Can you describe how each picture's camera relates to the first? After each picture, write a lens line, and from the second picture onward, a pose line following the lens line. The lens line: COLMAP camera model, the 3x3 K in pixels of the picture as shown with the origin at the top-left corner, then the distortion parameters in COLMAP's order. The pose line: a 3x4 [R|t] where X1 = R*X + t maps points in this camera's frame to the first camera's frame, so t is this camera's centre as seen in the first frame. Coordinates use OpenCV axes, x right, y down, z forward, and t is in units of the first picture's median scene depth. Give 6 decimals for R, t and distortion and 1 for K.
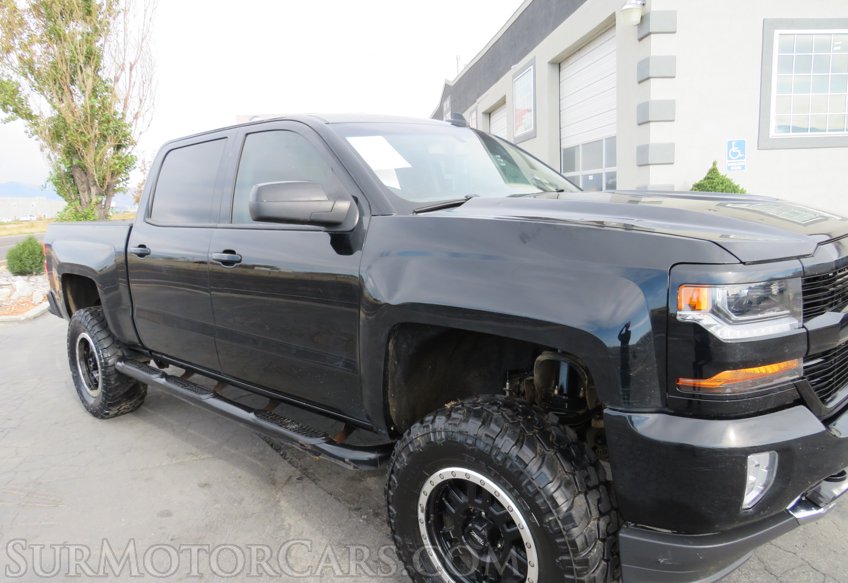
lens RADIAL K [[588.9, 0, 424.5], [0, 588.9, 293.5], [0, 0, 1]] dist [-0.026909, 0.001441]
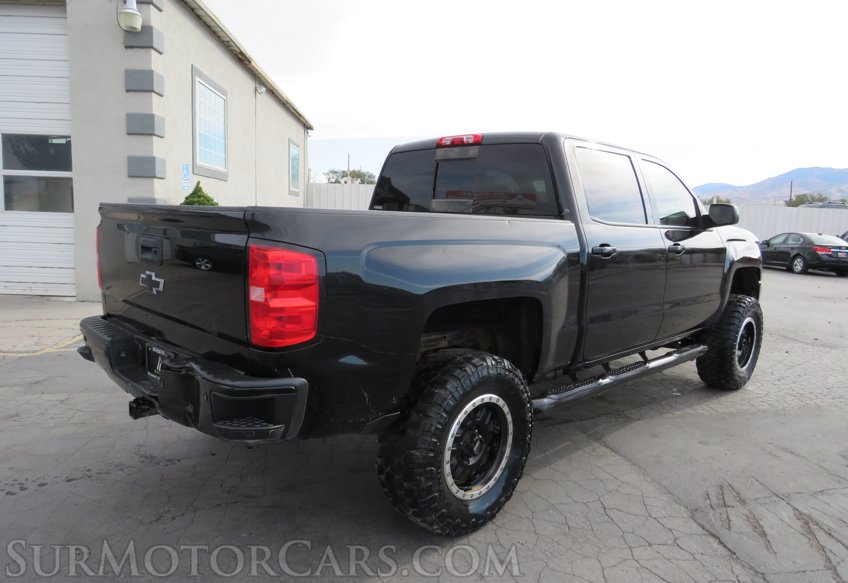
lens RADIAL K [[584.0, 0, 424.0], [0, 584.0, 291.5], [0, 0, 1]] dist [-0.025131, 0.000647]
pose [[0.066540, -0.090442, 0.993676, -0.604174], [0.127462, 0.988495, 0.081435, -0.052172], [-0.989609, 0.121237, 0.077303, 0.509338]]
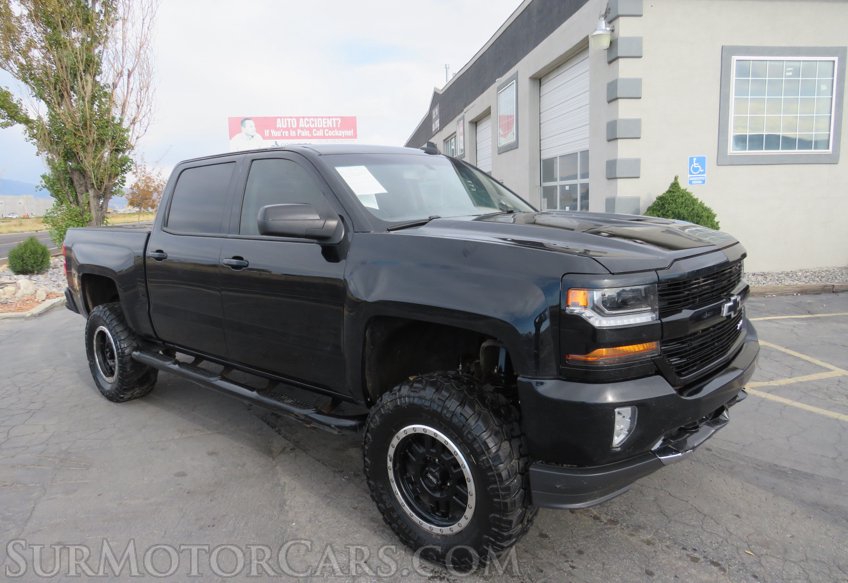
lens RADIAL K [[584.0, 0, 424.0], [0, 584.0, 291.5], [0, 0, 1]] dist [-0.025131, 0.000647]
pose [[0.999773, 0.010238, 0.018695, 0.010011], [-0.010090, 0.999917, -0.007973, 0.001337], [-0.018775, 0.007783, 0.999793, -0.068573]]
